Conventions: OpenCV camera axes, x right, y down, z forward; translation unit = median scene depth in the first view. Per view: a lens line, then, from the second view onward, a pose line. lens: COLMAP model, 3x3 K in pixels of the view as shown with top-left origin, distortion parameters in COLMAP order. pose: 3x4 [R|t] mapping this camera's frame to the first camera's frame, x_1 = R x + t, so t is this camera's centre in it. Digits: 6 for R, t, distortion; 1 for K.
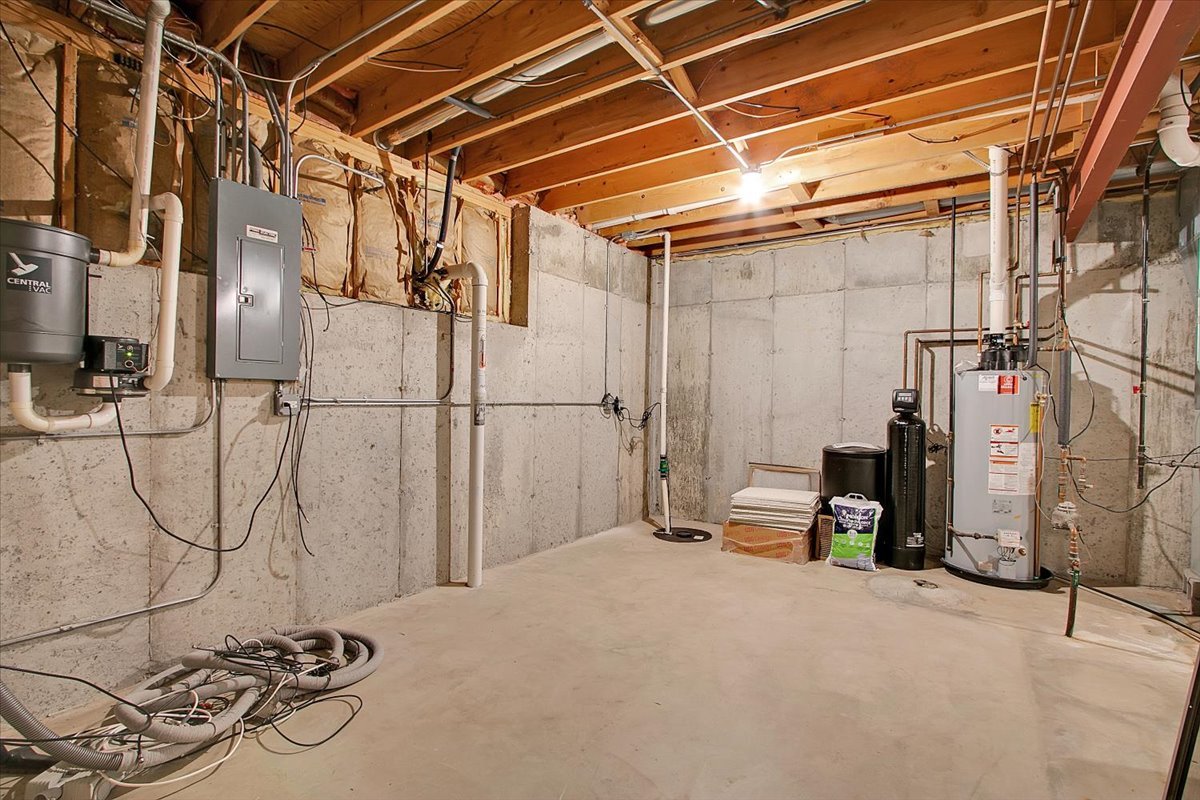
lens RADIAL K [[553.0, 0, 597.2], [0, 553.0, 399.6], [0, 0, 1]] dist [-0.012502, -0.000244]
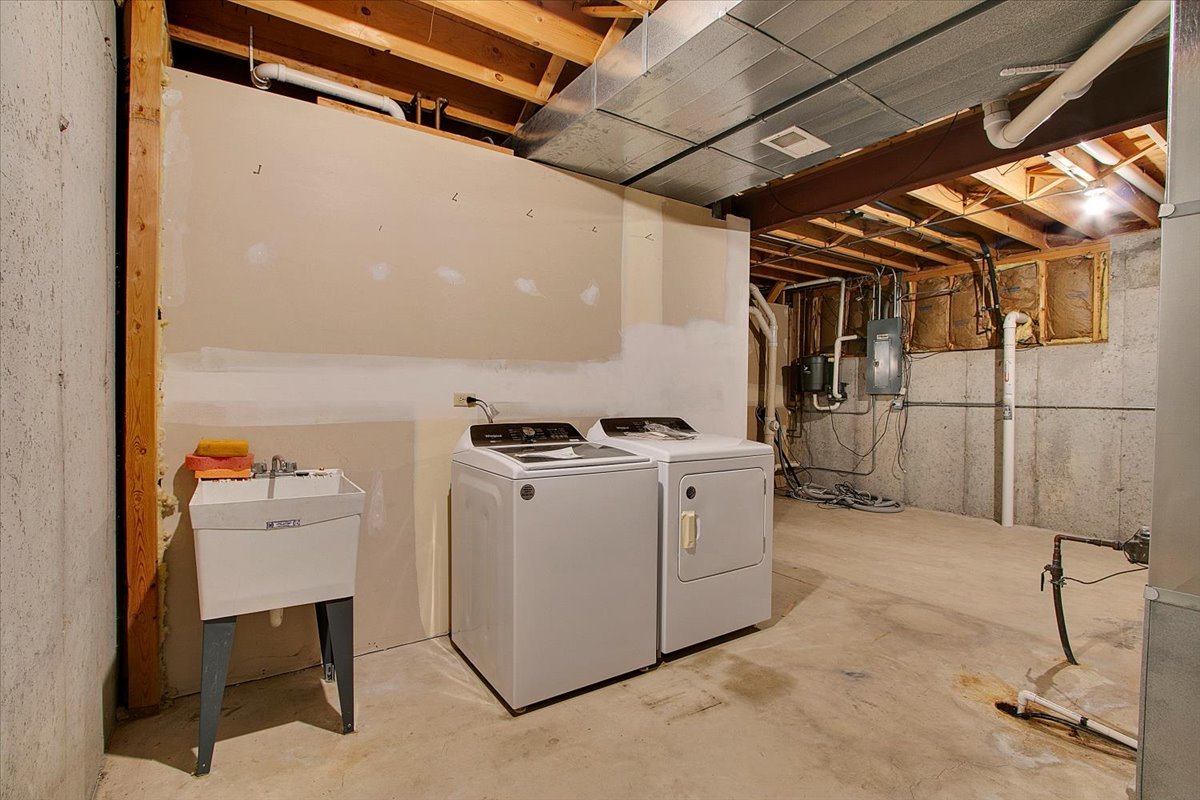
lens RADIAL K [[553.0, 0, 594.3], [0, 553.0, 402.0], [0, 0, 1]] dist [-0.012502, -0.000244]
pose [[-0.346394, -0.007898, -0.938056, 1.880553], [-0.017024, 0.999853, -0.002132, 0.023461], [0.937935, 0.015230, -0.346477, 0.543547]]
